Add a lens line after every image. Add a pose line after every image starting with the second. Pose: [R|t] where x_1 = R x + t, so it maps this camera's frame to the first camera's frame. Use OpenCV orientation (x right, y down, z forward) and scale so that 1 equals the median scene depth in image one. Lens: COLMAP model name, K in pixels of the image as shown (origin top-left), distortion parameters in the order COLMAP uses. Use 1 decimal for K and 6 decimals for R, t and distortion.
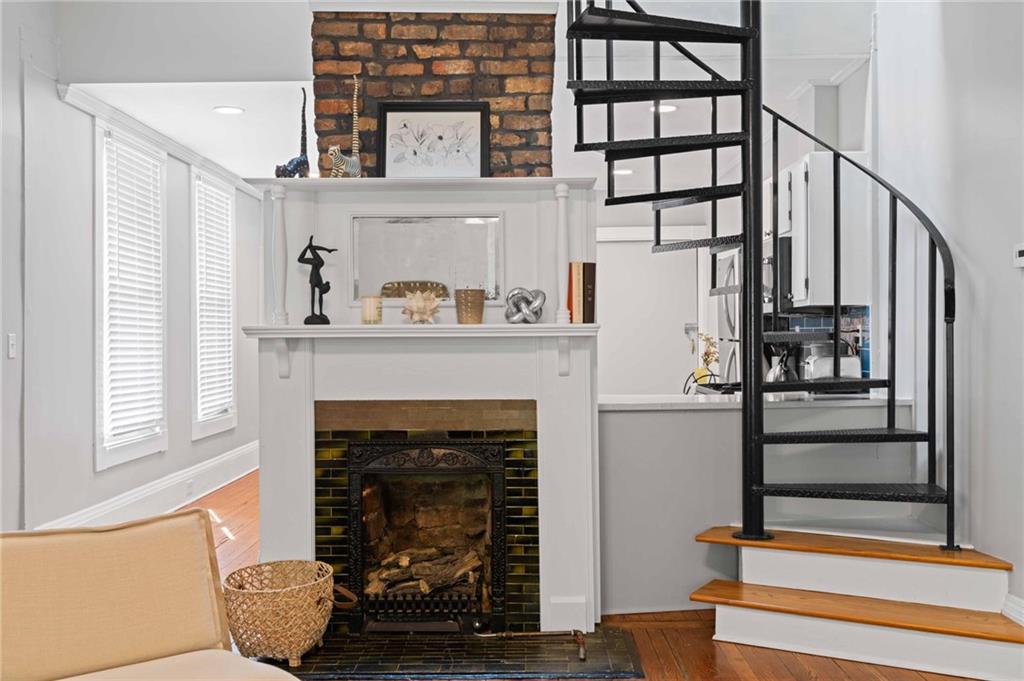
lens RADIAL K [[1000.1, 0, 512.0], [0, 1000.1, 340.5], [0, 0, 1]] dist [0.005580, -0.001344]
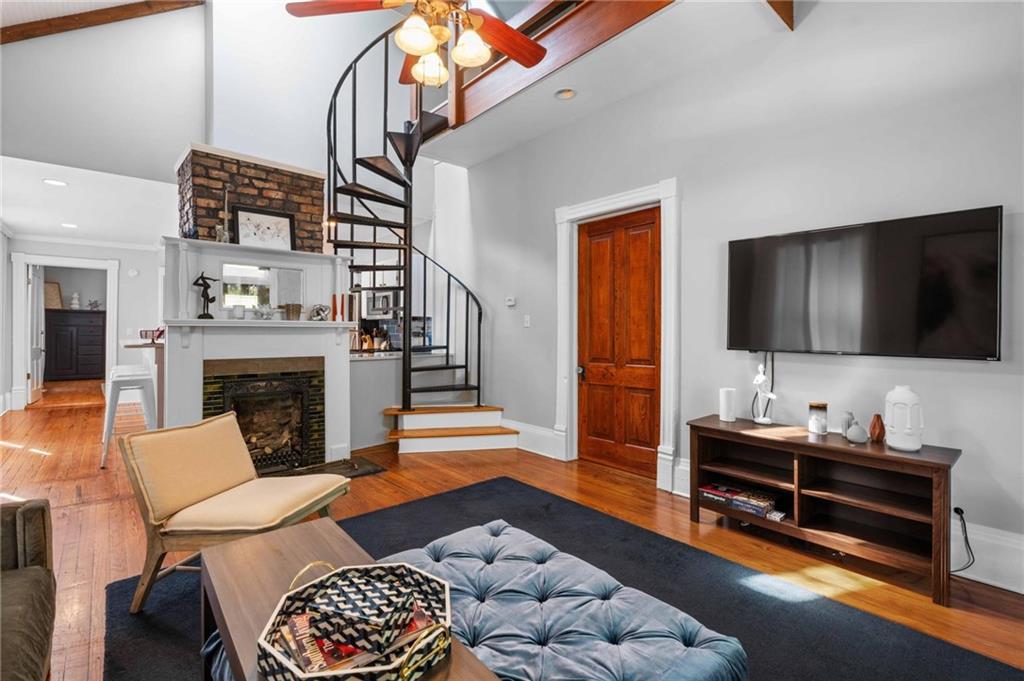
lens RADIAL K [[468.9, 0, 496.3], [0, 468.9, 328.1], [0, 0, 1]] dist [0.000255, 0.000077]
pose [[0.769320, 0.011866, 0.638753, -0.321624], [-0.005574, 0.999914, -0.011862, 0.007847], [-0.638839, 0.005565, 0.769320, -0.021258]]
